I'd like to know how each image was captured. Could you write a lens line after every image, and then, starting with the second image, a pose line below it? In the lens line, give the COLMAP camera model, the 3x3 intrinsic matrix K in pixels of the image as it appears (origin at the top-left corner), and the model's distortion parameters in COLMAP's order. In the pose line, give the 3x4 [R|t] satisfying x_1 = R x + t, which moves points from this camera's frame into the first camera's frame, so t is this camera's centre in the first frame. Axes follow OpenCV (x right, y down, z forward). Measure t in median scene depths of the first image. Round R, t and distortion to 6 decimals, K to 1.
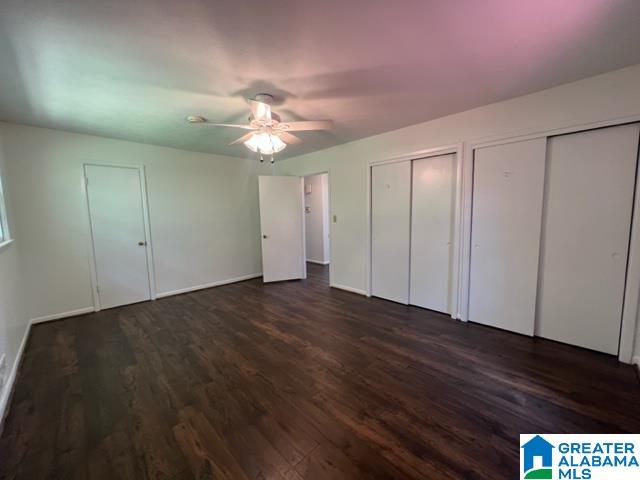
lens RADIAL K [[257.9, 0, 320.9], [0, 257.9, 240.8], [0, 0, 1]] dist [-0.000912, 0.000047]
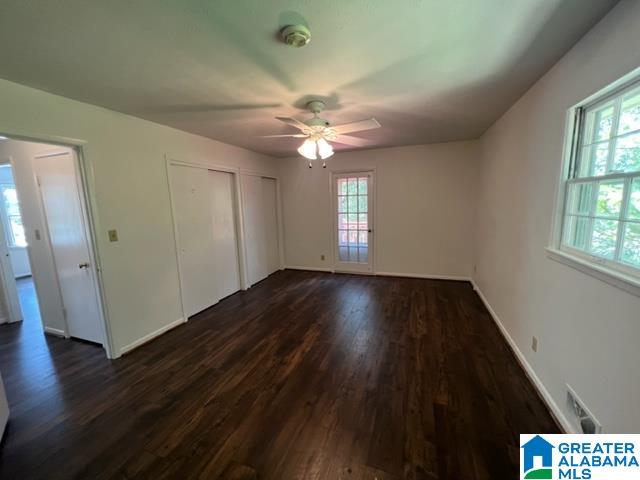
lens RADIAL K [[257.9, 0, 320.9], [0, 257.9, 240.8], [0, 0, 1]] dist [-0.000912, 0.000047]
pose [[-0.427218, -0.102085, 0.898367, -1.764219], [0.134147, 0.975452, 0.174638, -0.302708], [-0.894142, 0.195121, -0.403036, 2.201909]]
